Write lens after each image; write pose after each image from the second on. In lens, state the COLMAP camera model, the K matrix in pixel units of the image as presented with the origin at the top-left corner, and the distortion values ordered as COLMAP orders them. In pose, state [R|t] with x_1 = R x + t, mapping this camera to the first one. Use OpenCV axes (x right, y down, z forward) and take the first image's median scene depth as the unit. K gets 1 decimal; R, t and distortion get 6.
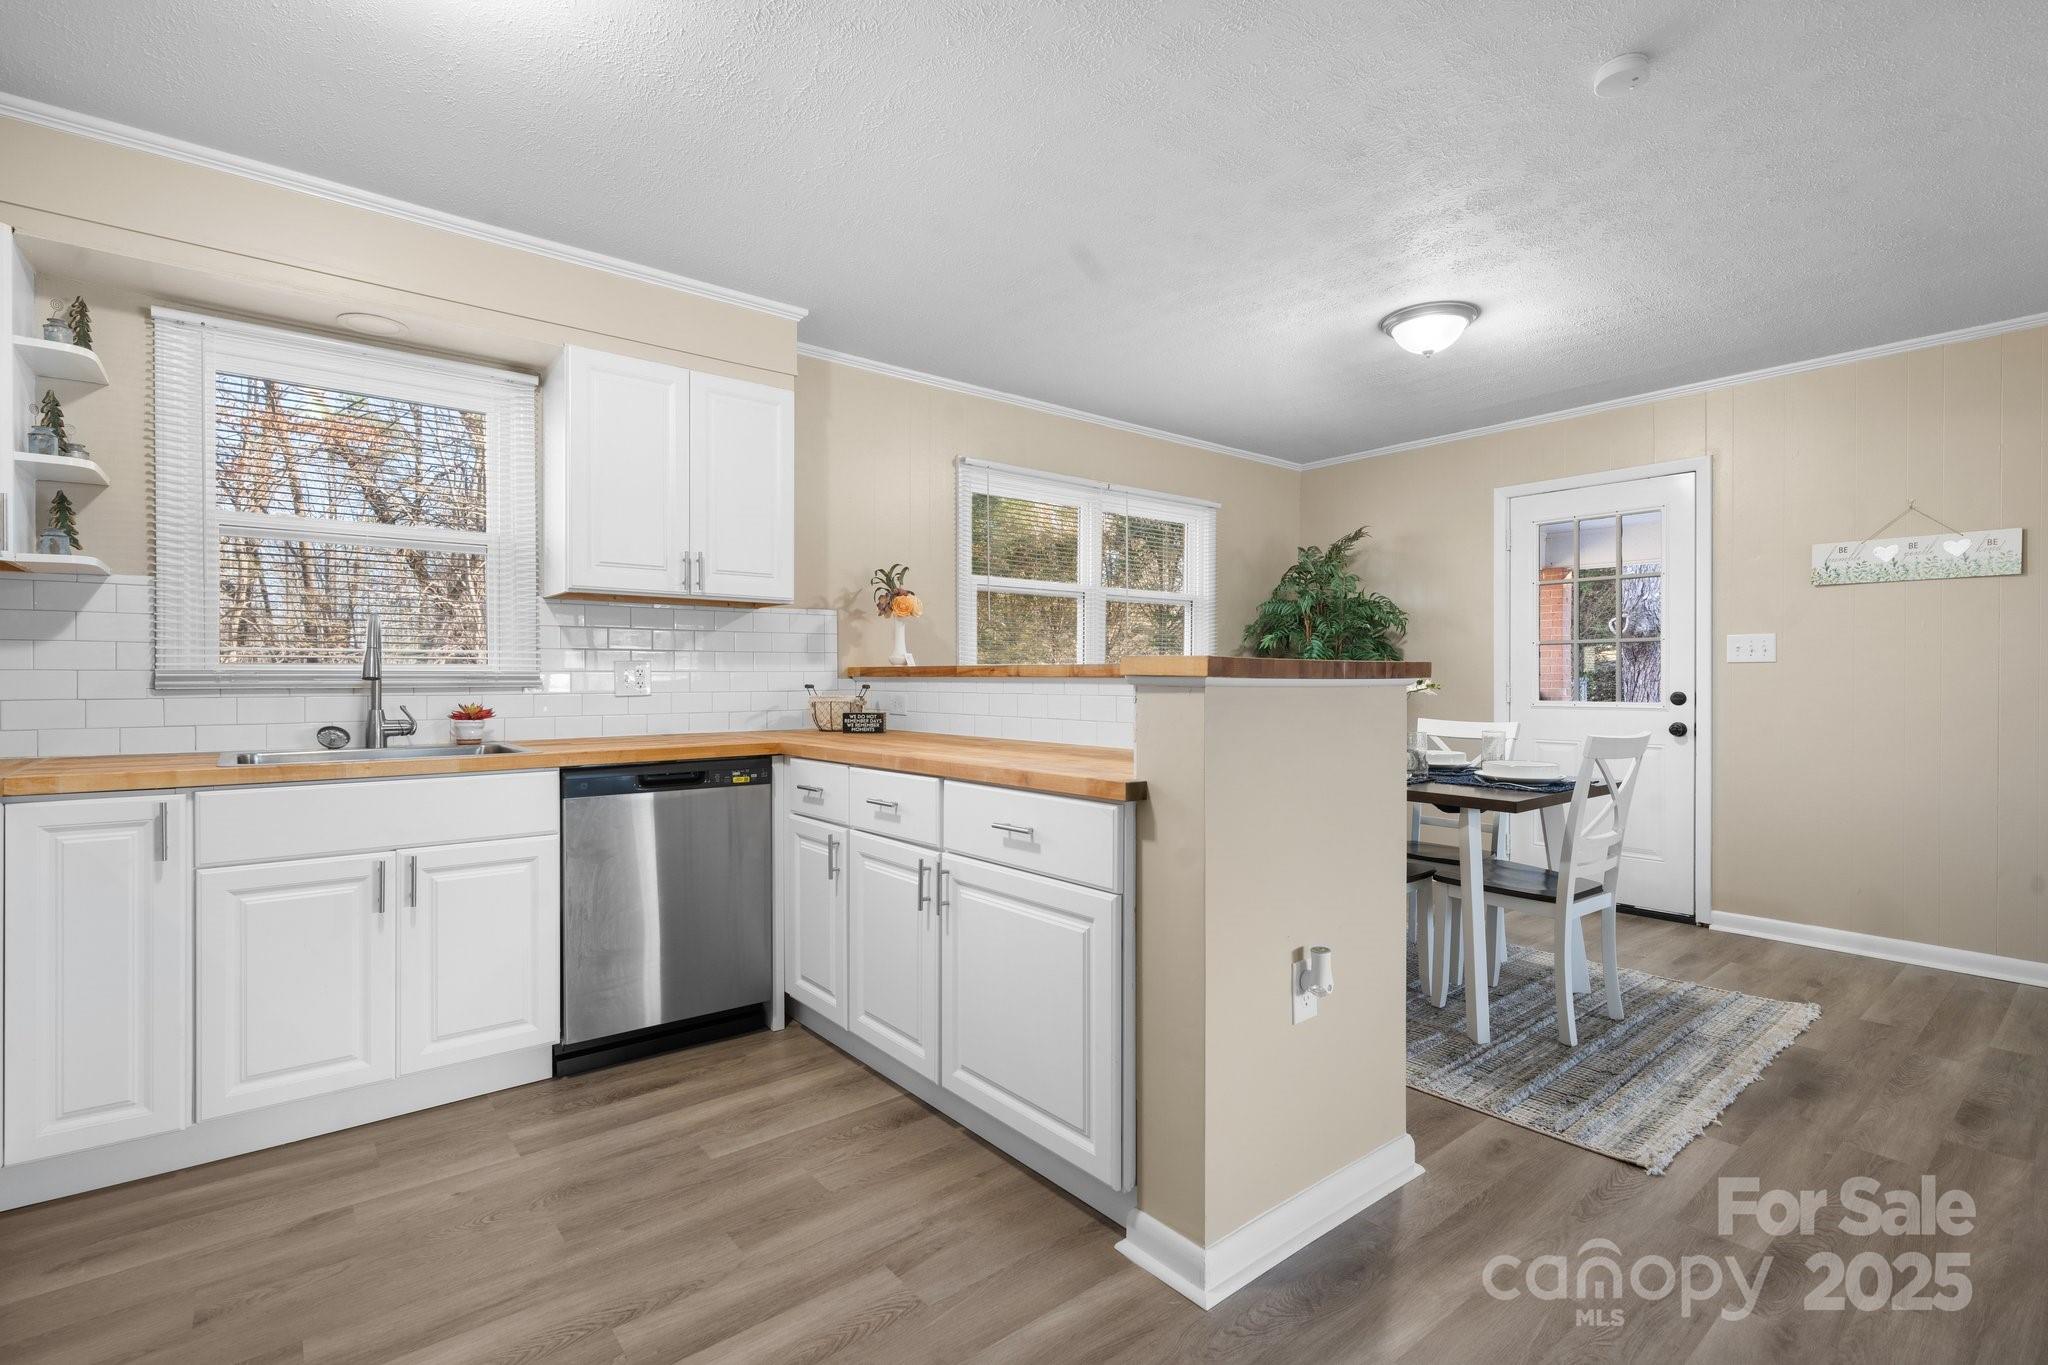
lens RADIAL K [[954.6, 0, 1018.8], [0, 954.6, 677.3], [0, 0, 1]] dist [0.003575, 0.001830]
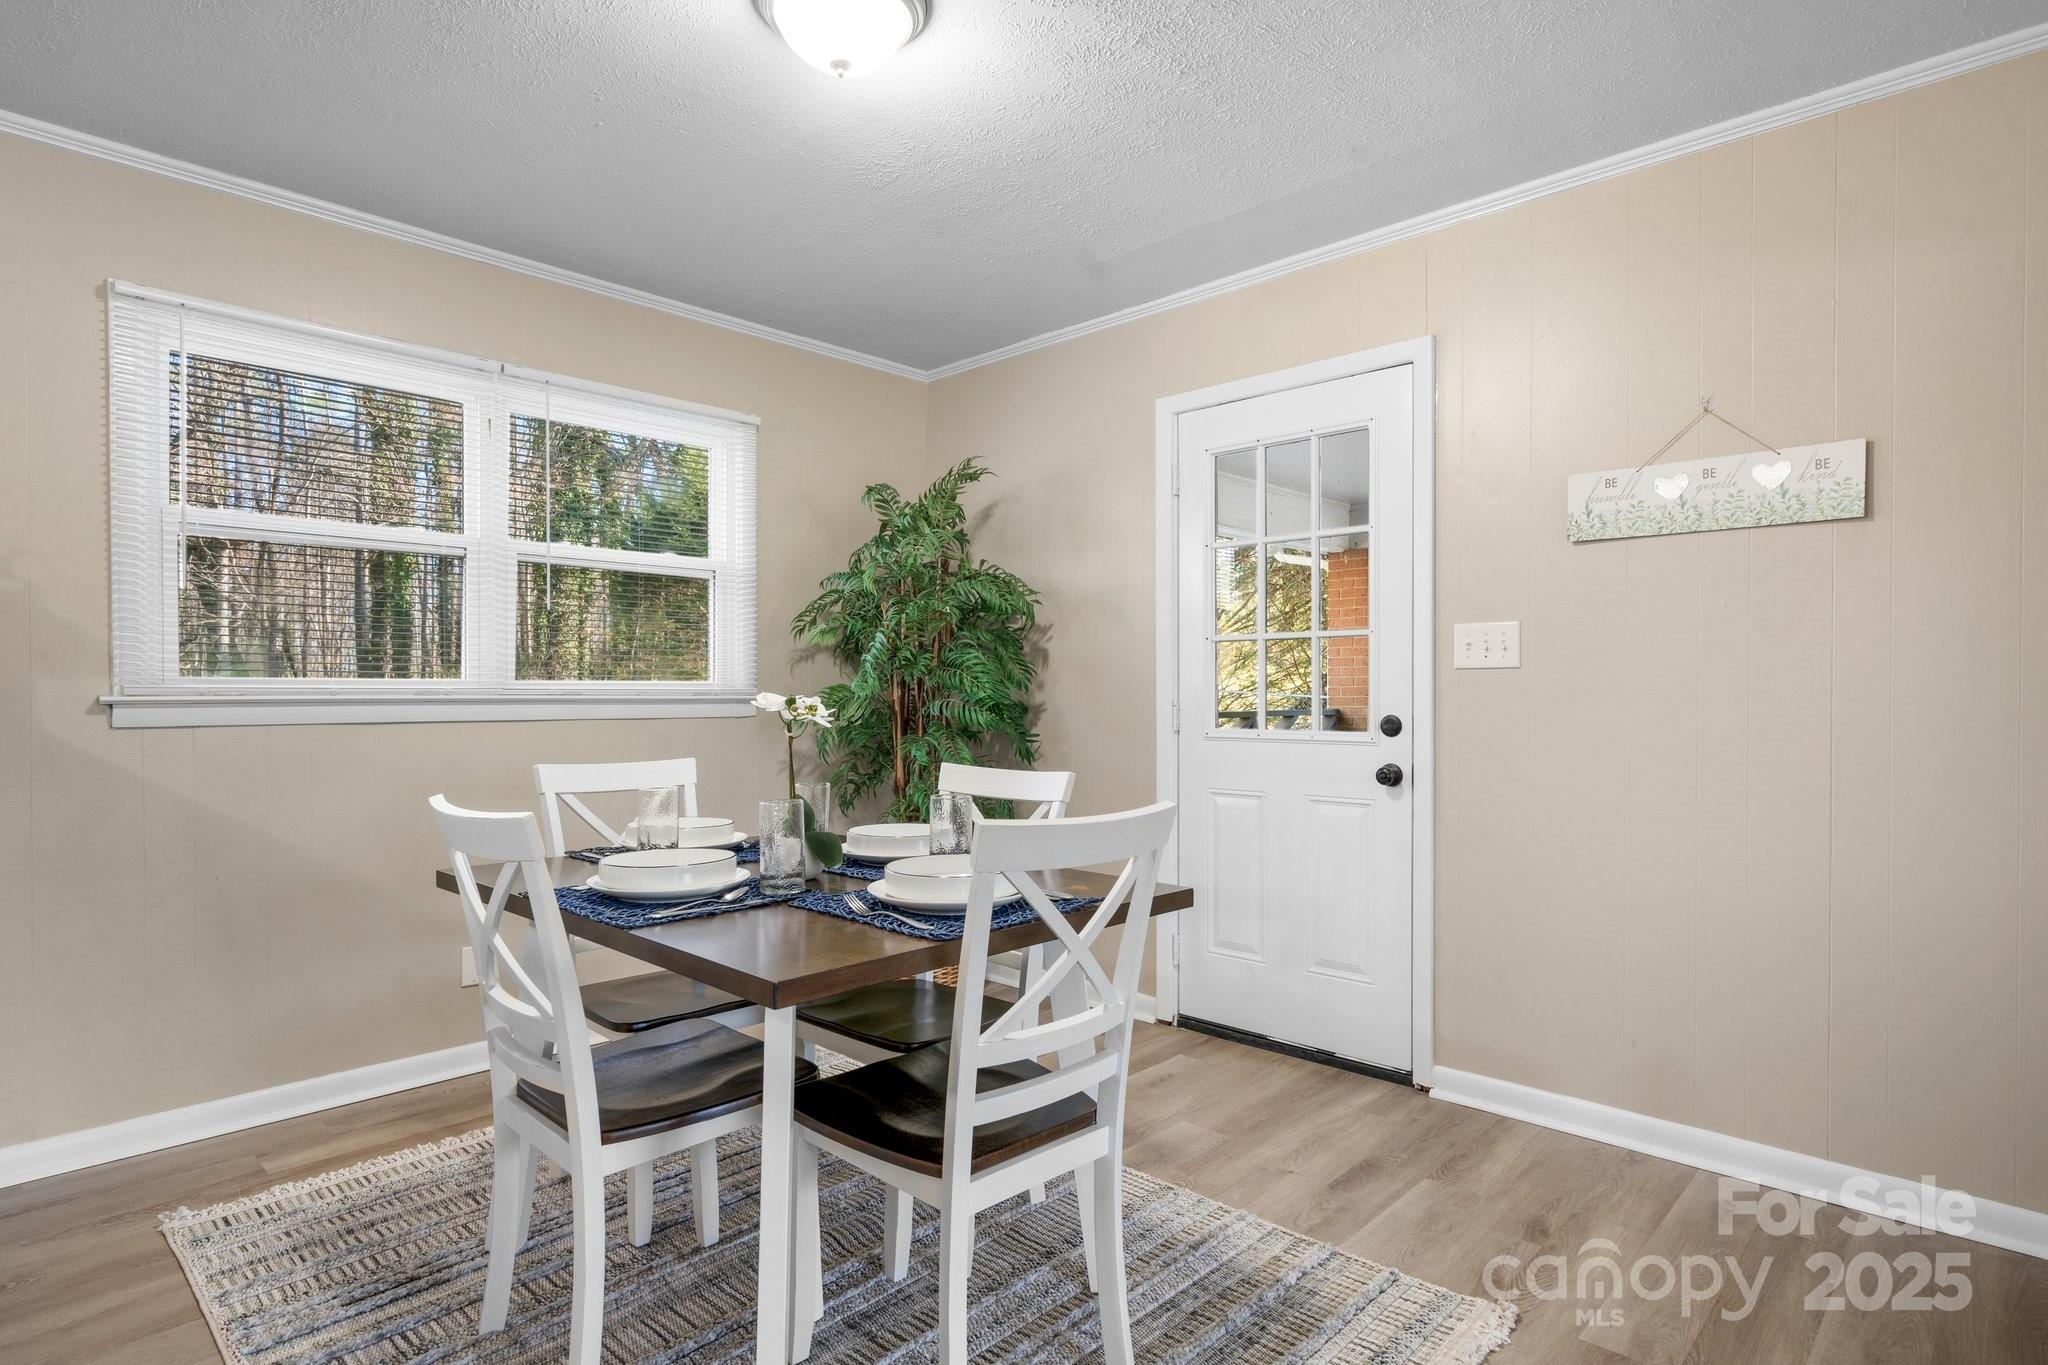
lens RADIAL K [[1074.4, 0, 1024.5], [0, 1074.4, 693.9], [0, 0, 1]] dist [-0.003447, 0.004875]
pose [[0.993405, 0.001753, 0.114641, 0.521125], [-0.001895, 0.999998, 0.001129, 0.001221], [-0.114639, -0.001339, 0.993406, 0.461729]]
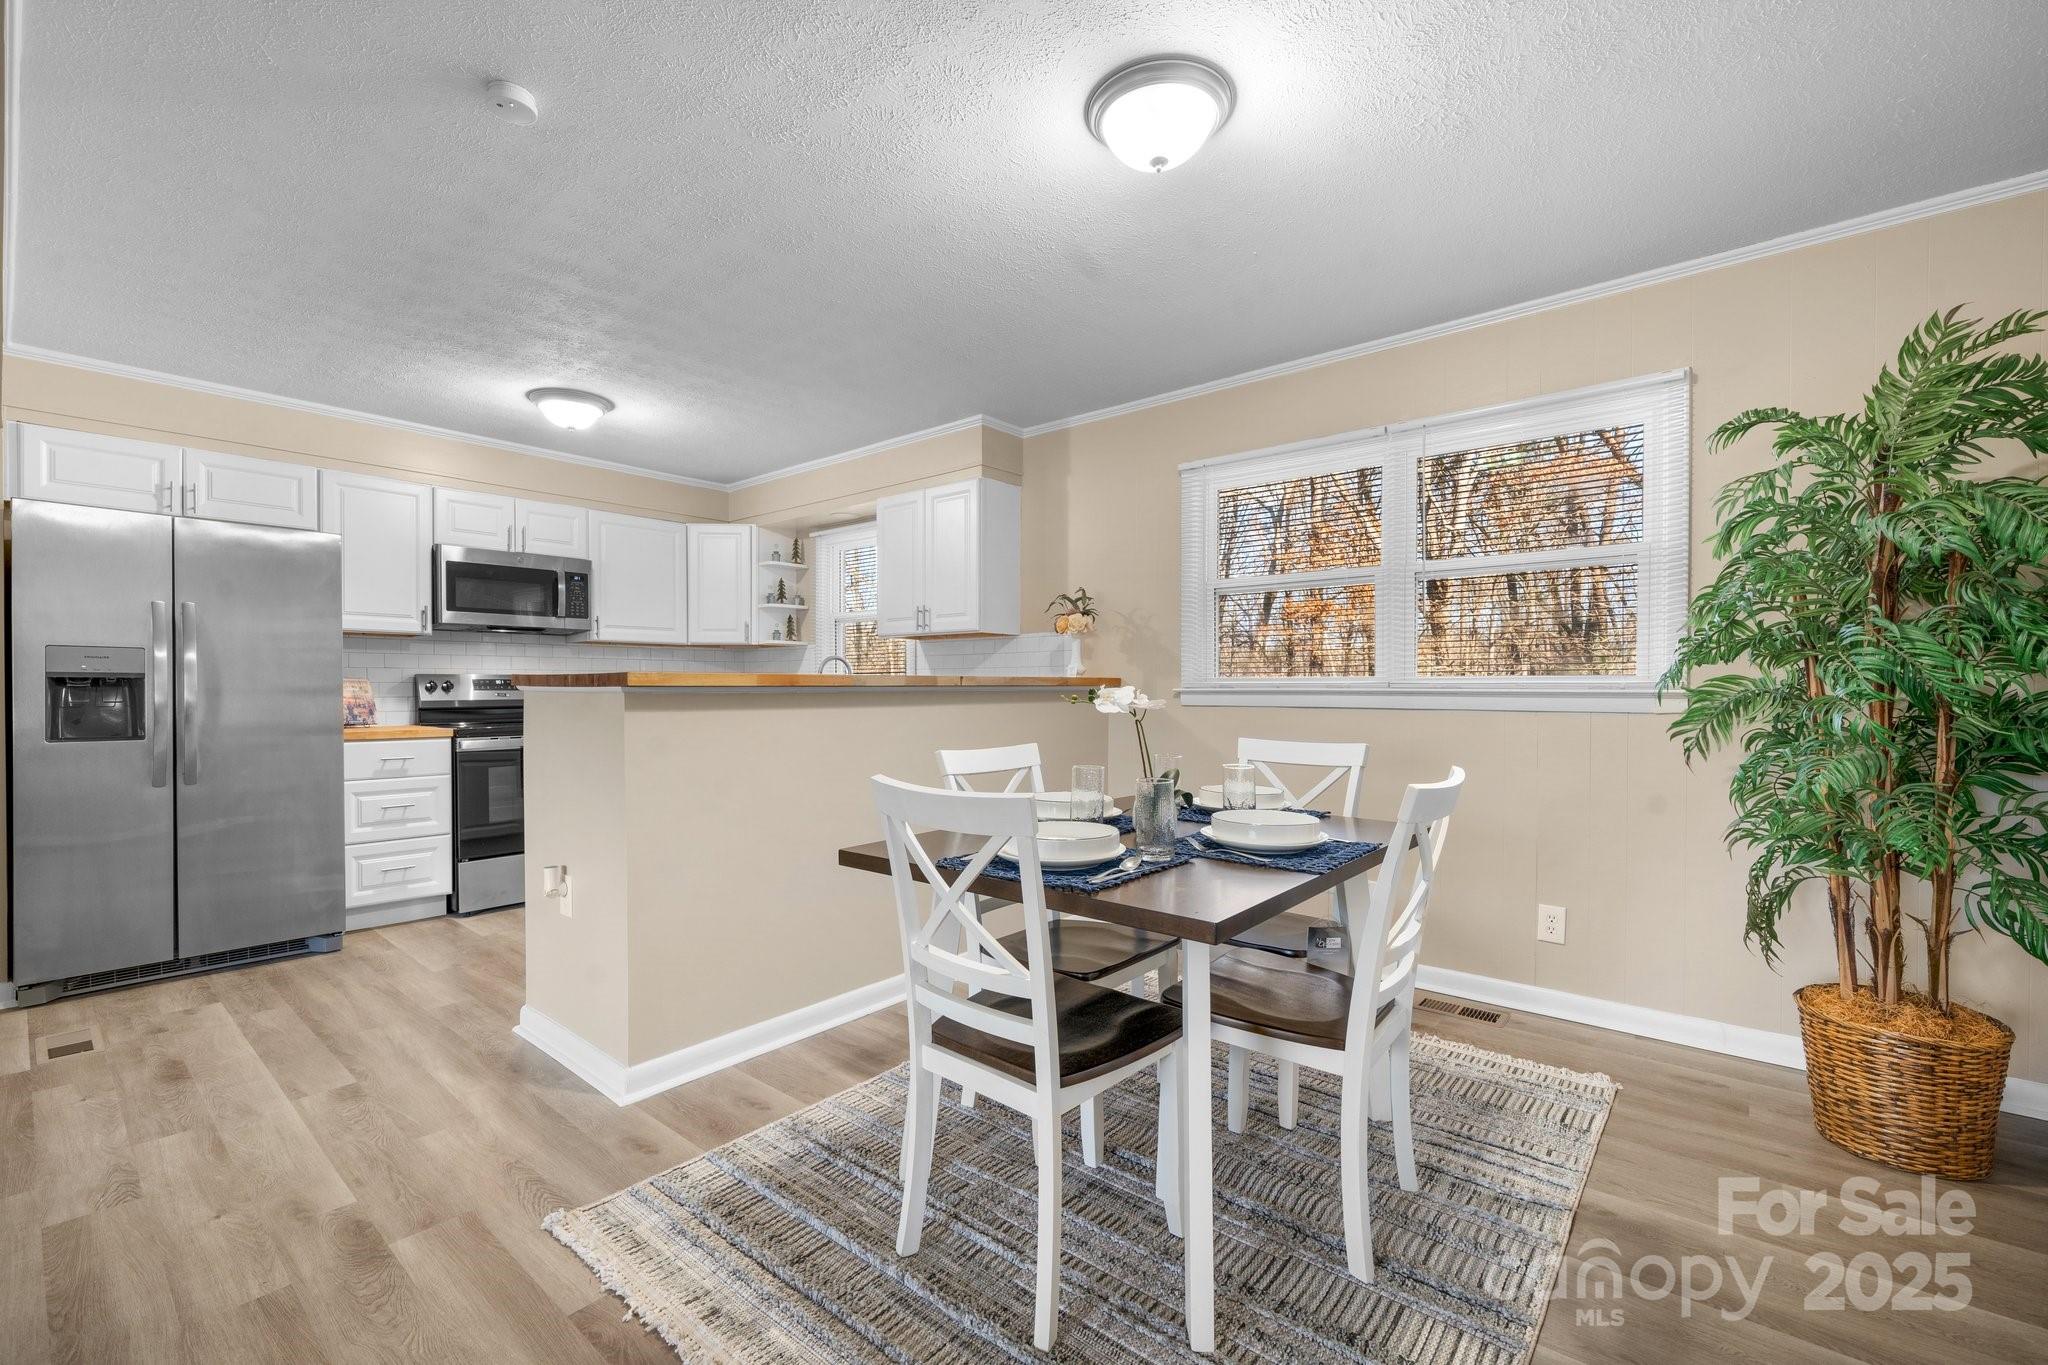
lens RADIAL K [[862.9, 0, 1012.7], [0, 862.9, 690.8], [0, 0, 1]] dist [-0.002390, 0.000241]
pose [[0.167285, 0.005025, -0.985896, 1.096159], [0.001653, 0.999984, 0.005377, 0.000961], [0.985907, -0.002529, 0.167274, 0.920163]]
